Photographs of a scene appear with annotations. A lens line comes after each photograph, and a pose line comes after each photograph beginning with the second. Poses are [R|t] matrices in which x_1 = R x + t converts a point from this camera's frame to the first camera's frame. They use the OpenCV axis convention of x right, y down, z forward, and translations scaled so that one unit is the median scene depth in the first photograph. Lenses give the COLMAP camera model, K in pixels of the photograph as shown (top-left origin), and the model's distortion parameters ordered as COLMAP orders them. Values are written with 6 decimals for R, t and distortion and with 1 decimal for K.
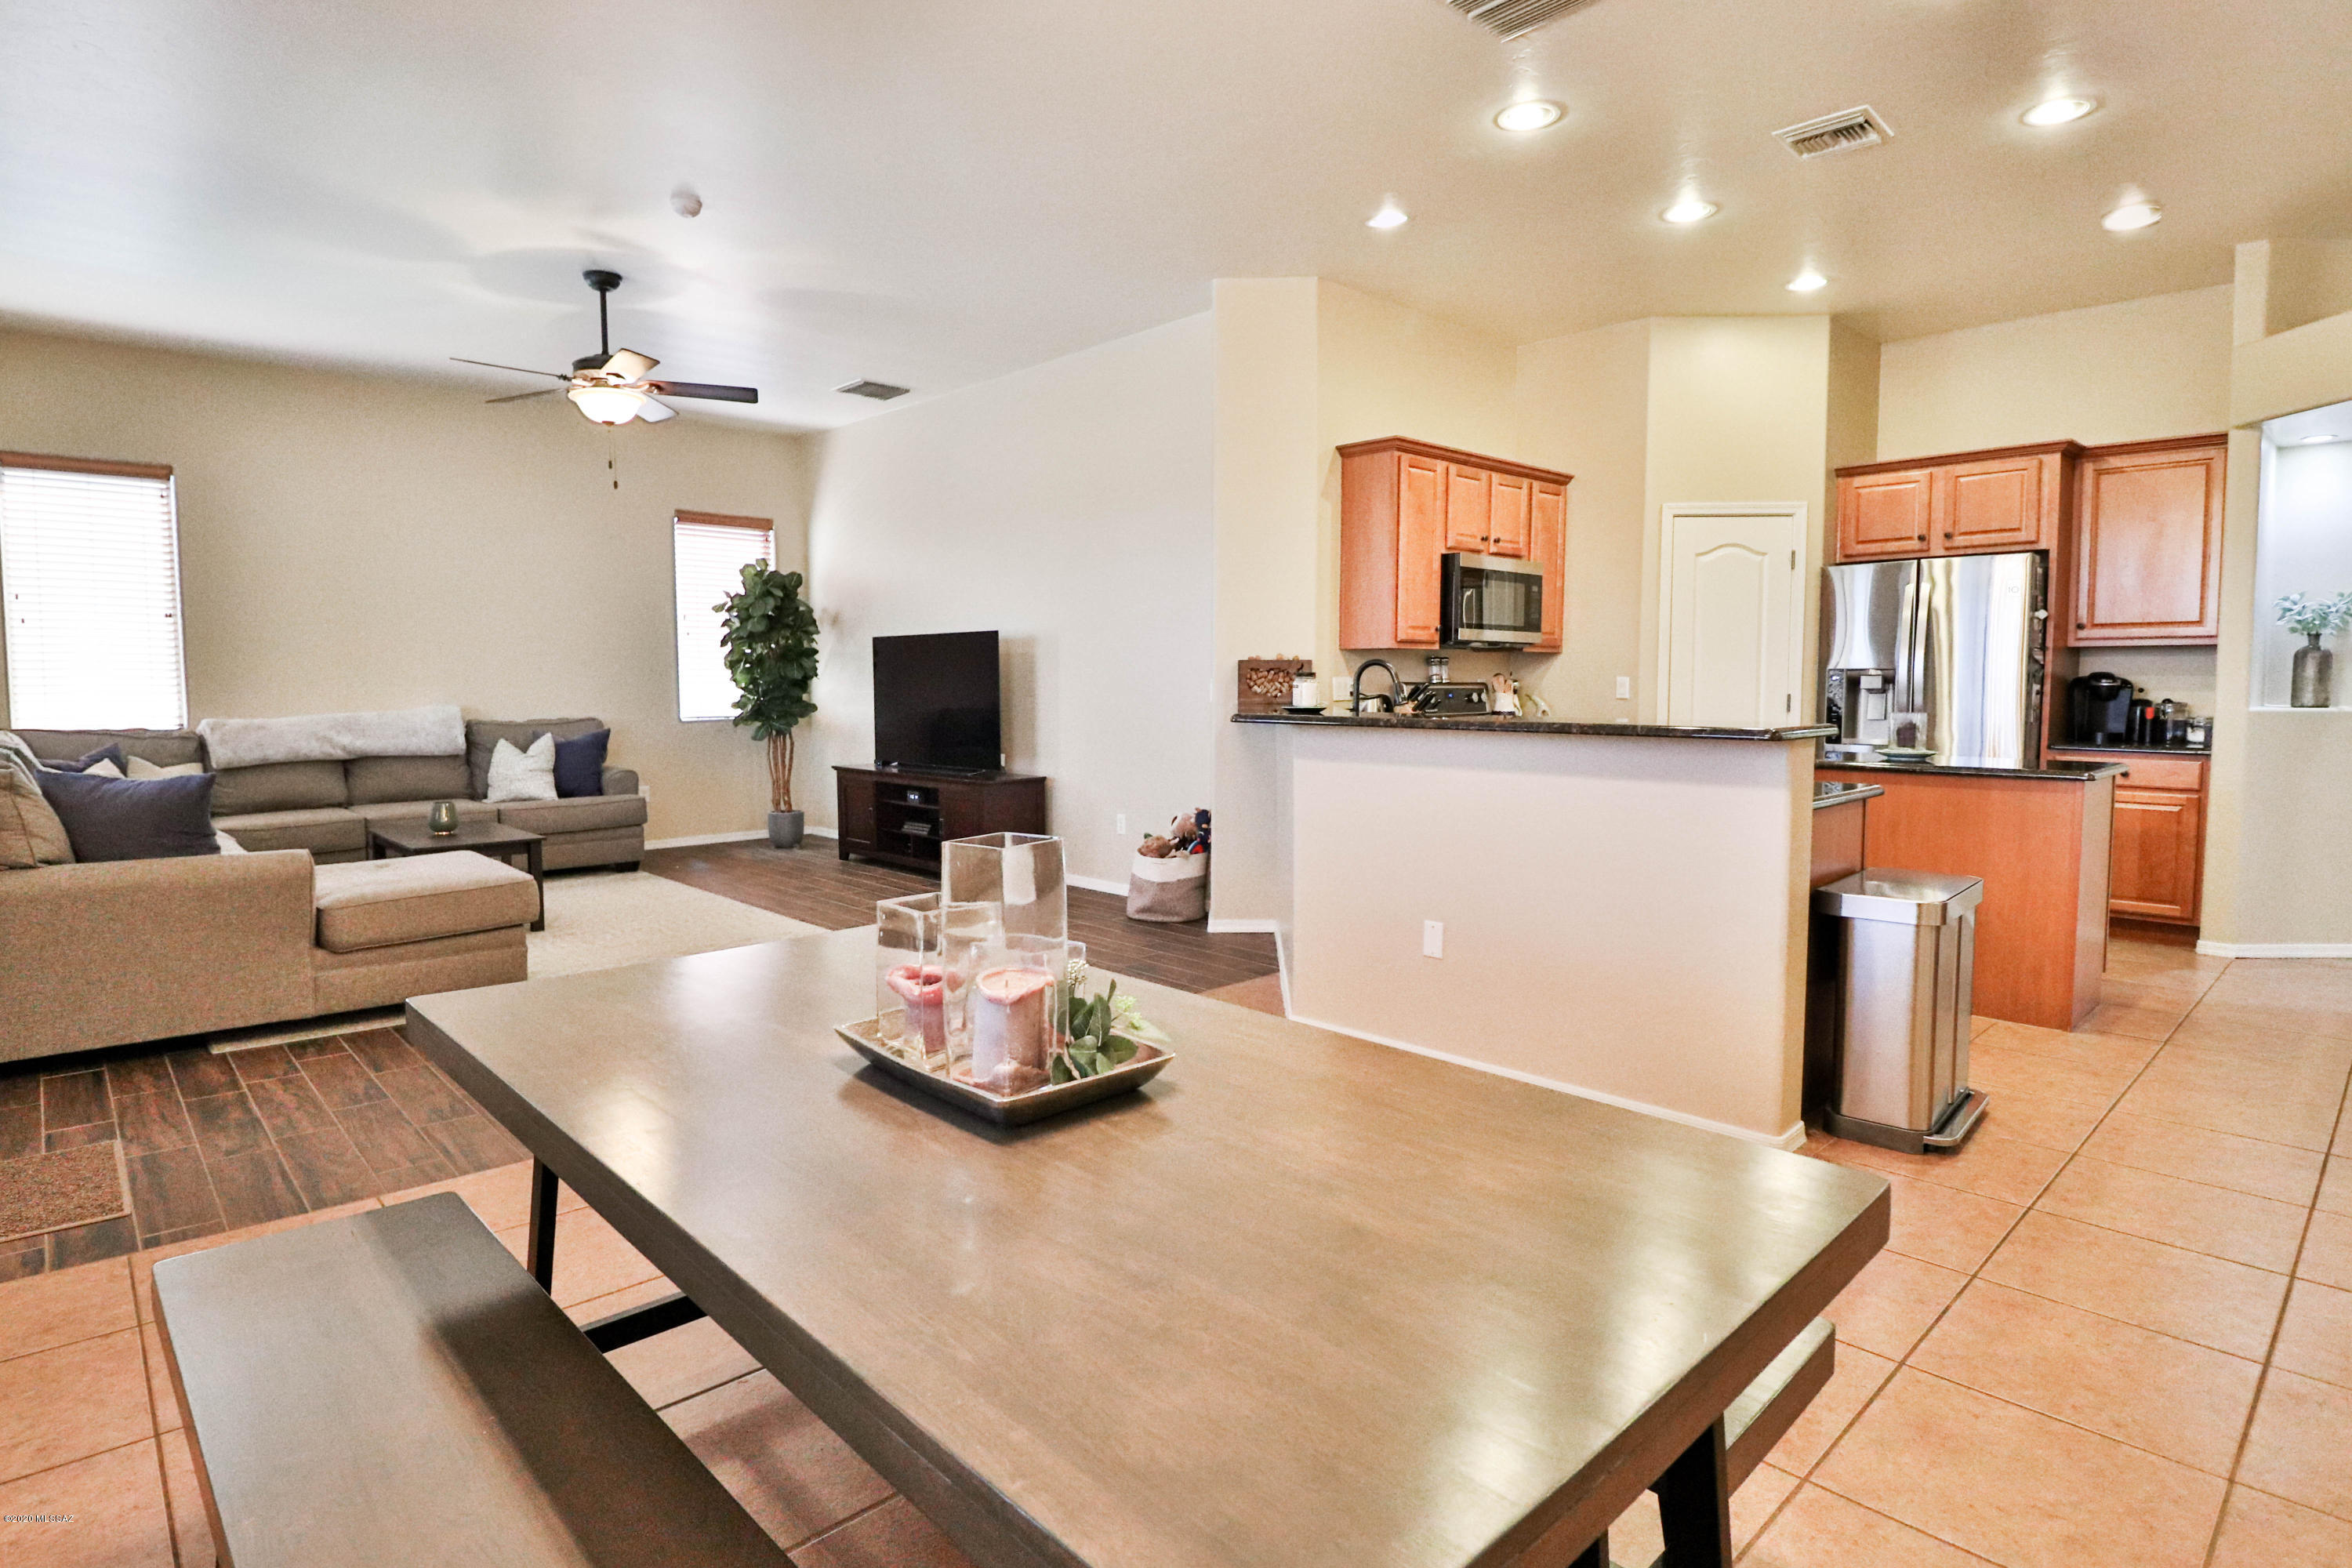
lens RADIAL K [[1212.5, 0, 1169.5], [0, 1212.5, 767.4], [0, 0, 1]] dist [0.000073, -0.013678]
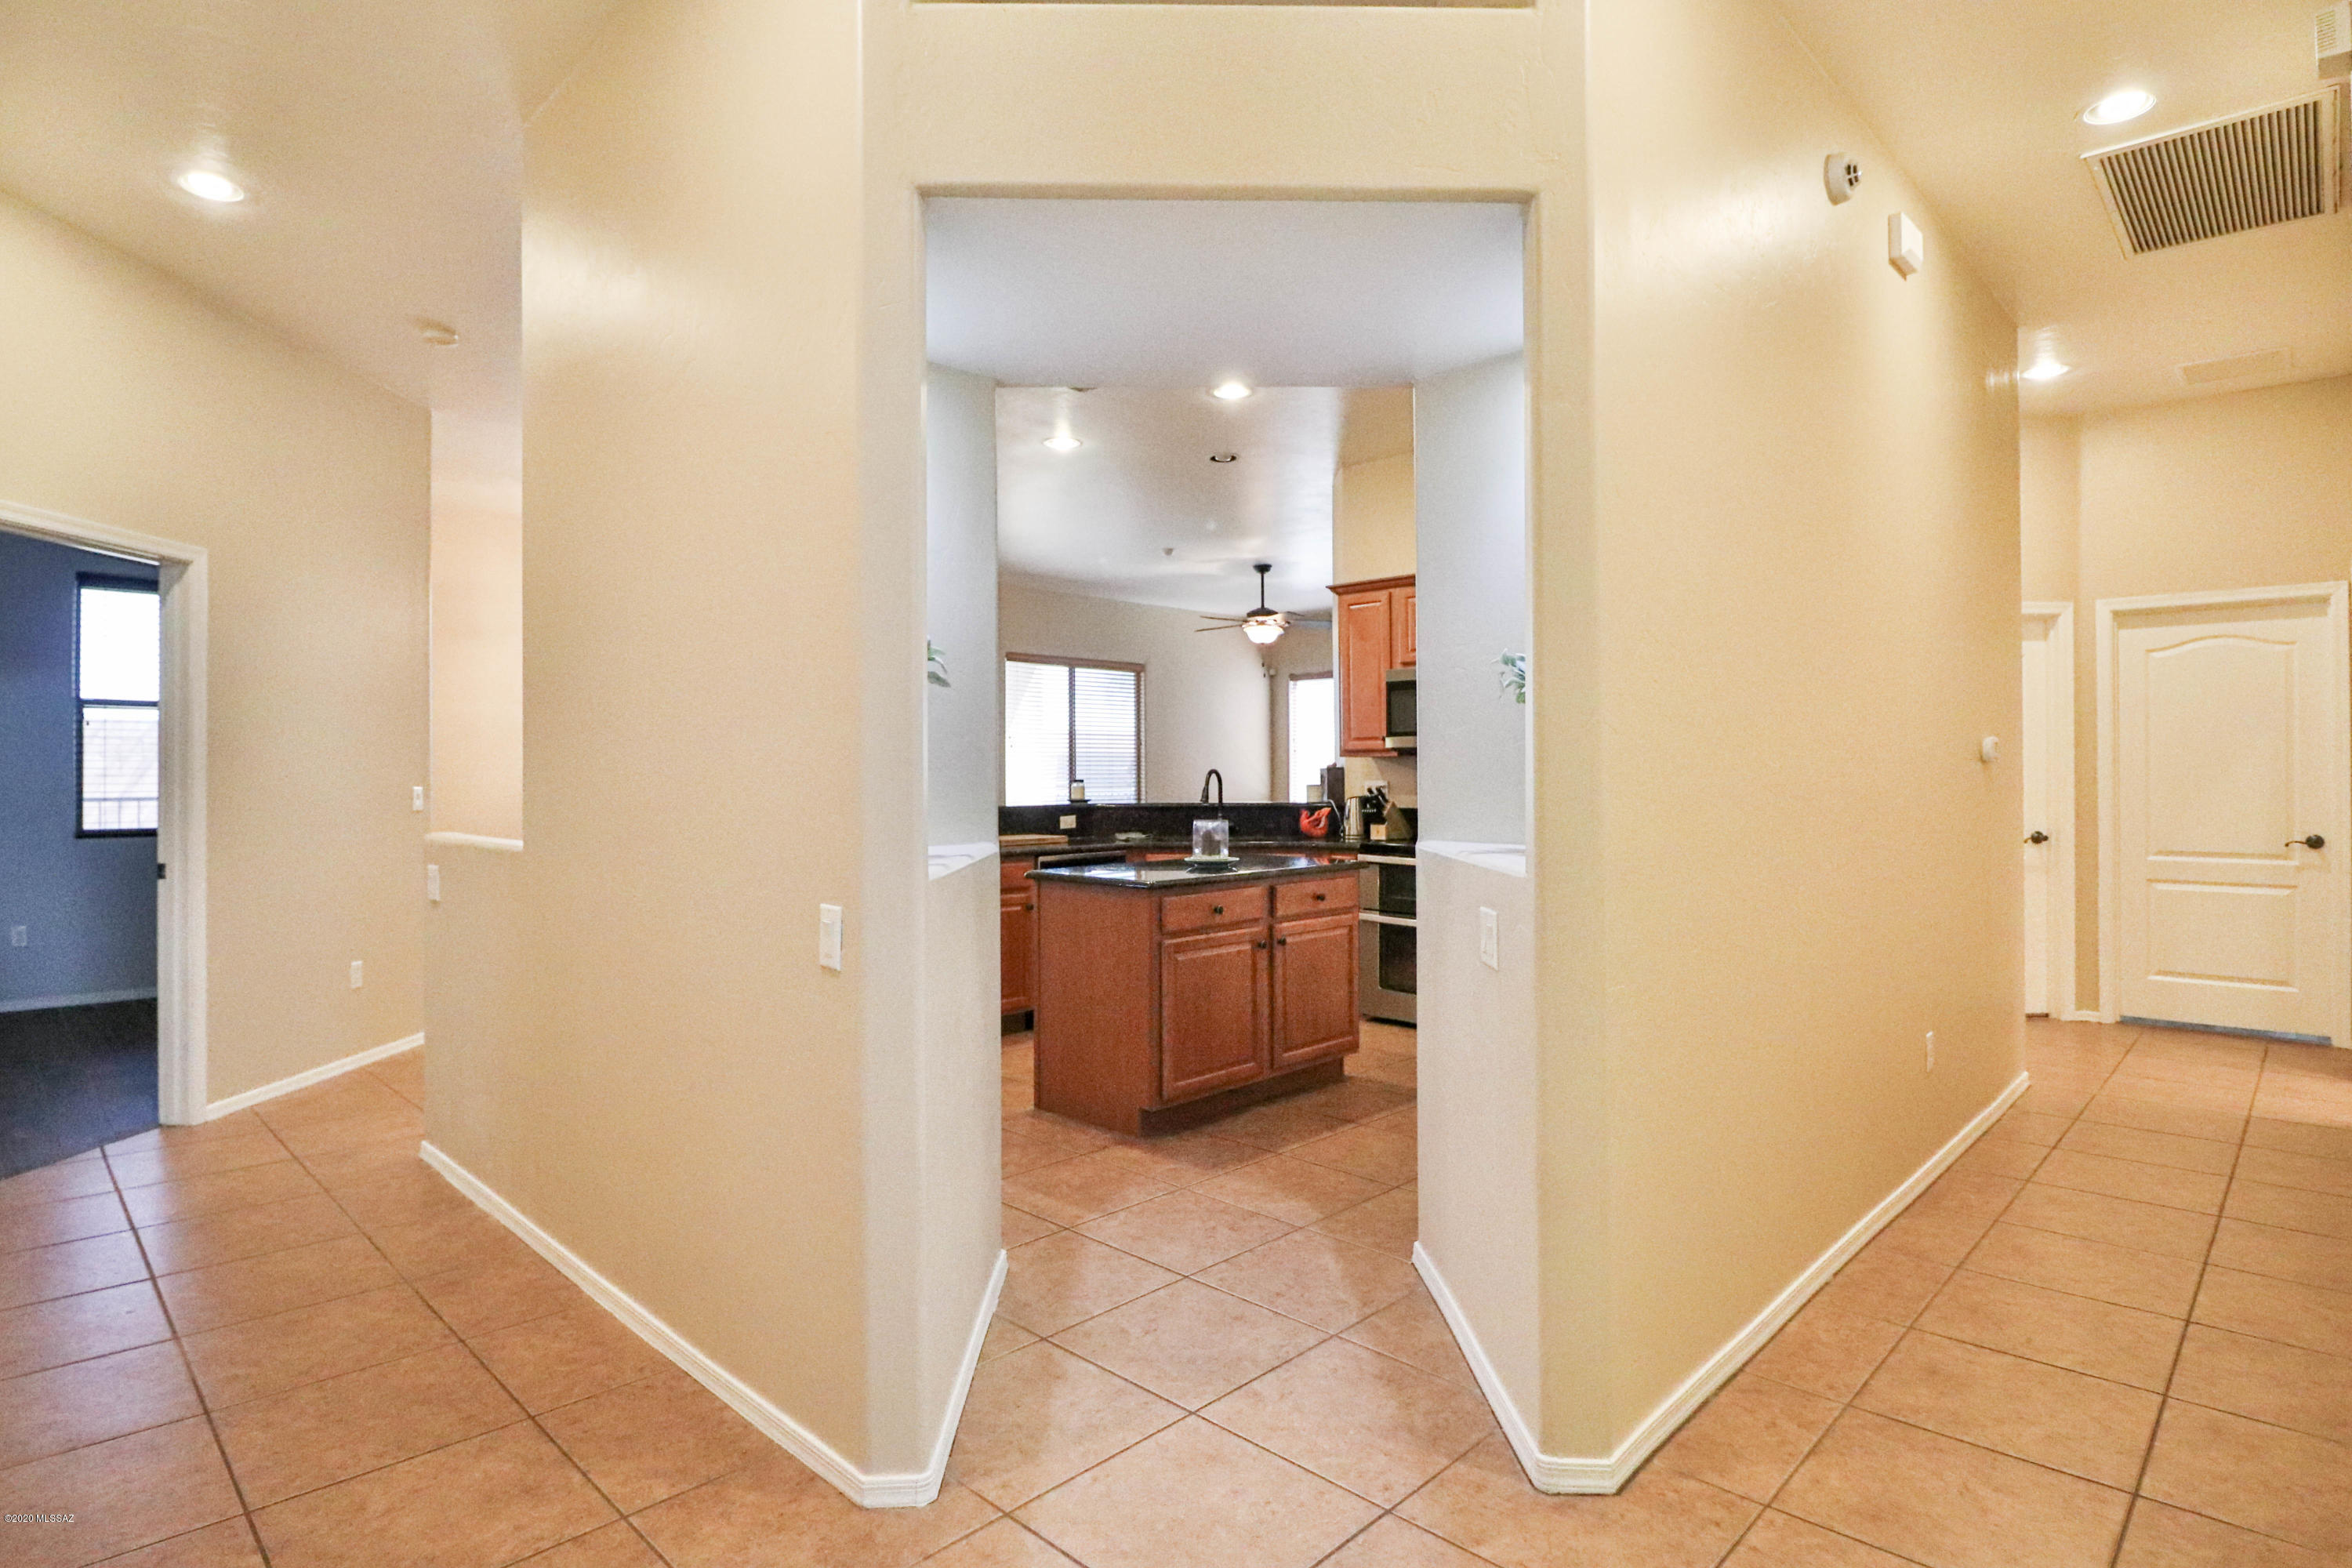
lens RADIAL K [[1212.5, 0, 1169.5], [0, 1212.5, 767.4], [0, 0, 1]] dist [0.000073, -0.013678]
pose [[0.042383, -0.006381, -0.999081, 1.324731], [-0.069289, 0.997553, -0.009311, -0.062819], [0.996696, 0.069620, 0.041837, 0.752462]]
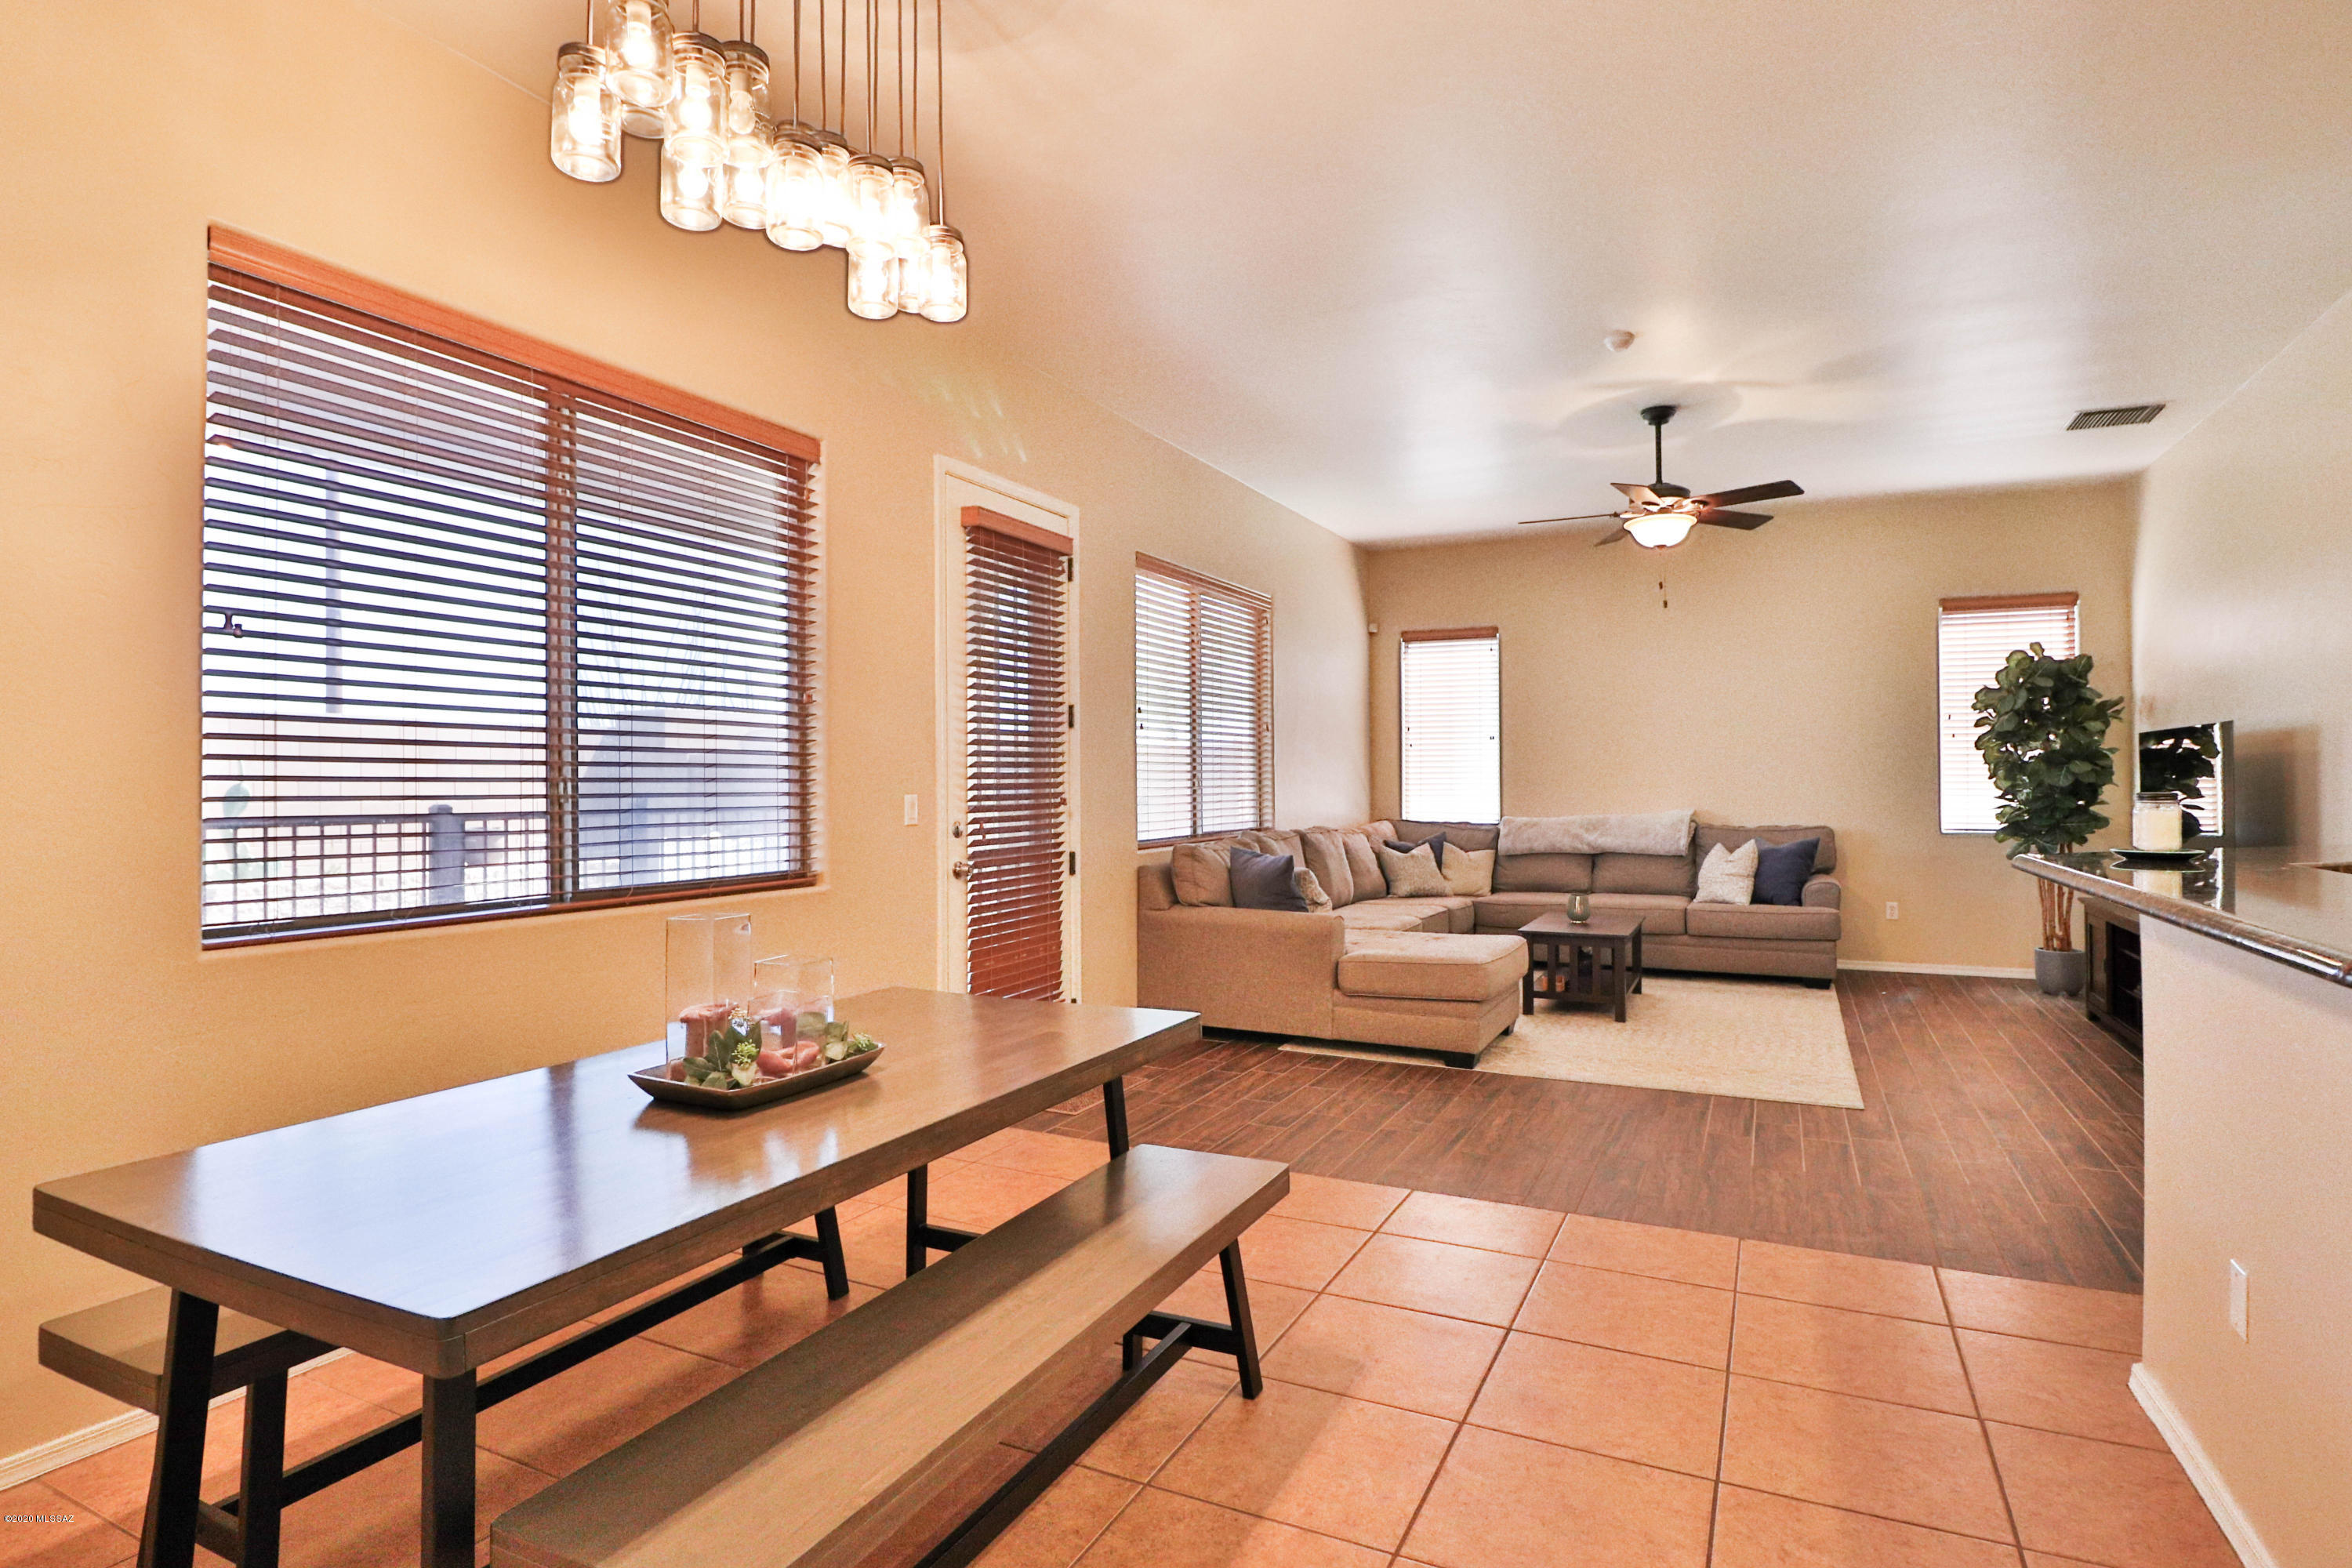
lens RADIAL K [[1212.5, 0, 1169.5], [0, 1212.5, 767.4], [0, 0, 1]] dist [0.000073, -0.013678]
pose [[0.343773, -0.011522, -0.938982, 0.357441], [-0.065228, 0.997217, -0.036117, -0.025885], [0.936785, 0.073664, 0.342065, 0.241745]]
